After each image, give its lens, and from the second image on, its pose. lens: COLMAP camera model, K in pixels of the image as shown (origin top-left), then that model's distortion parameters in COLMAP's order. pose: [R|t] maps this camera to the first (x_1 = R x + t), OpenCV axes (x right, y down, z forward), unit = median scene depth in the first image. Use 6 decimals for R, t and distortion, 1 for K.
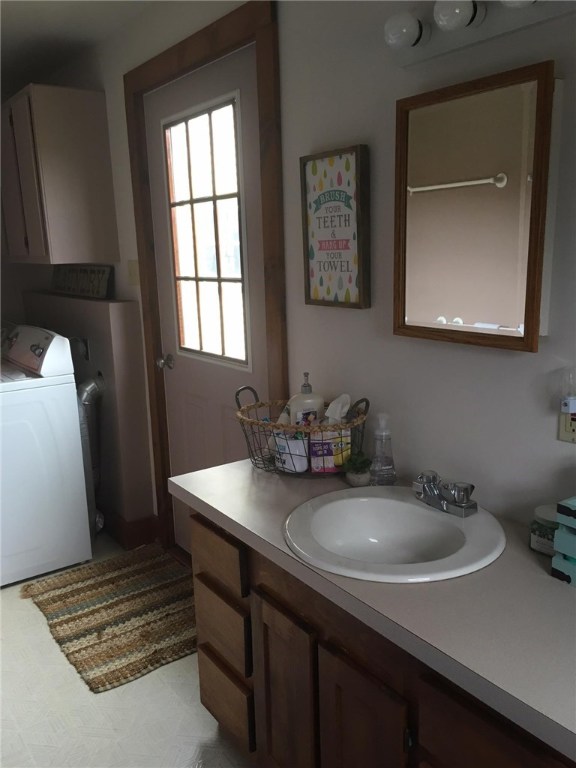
lens RADIAL K [[645.2, 0, 289.6], [0, 645.2, 384.0], [0, 0, 1]] dist [0.062479, -0.096337]
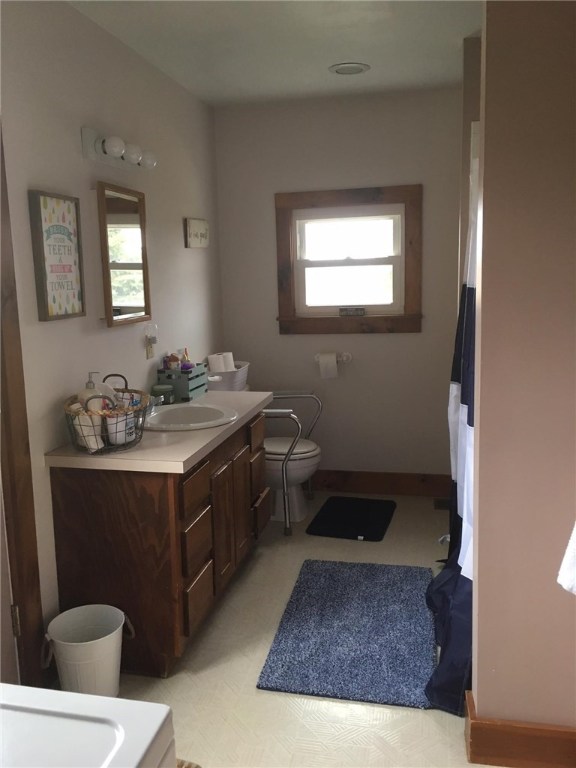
lens RADIAL K [[645.2, 0, 288.3], [0, 645.2, 384.8], [0, 0, 1]] dist [0.062479, -0.096337]
pose [[-0.666513, -0.092815, 0.739693, -1.164542], [0.184613, 0.940764, 0.284394, -0.281263], [-0.722273, 0.326110, -0.609897, 1.526779]]
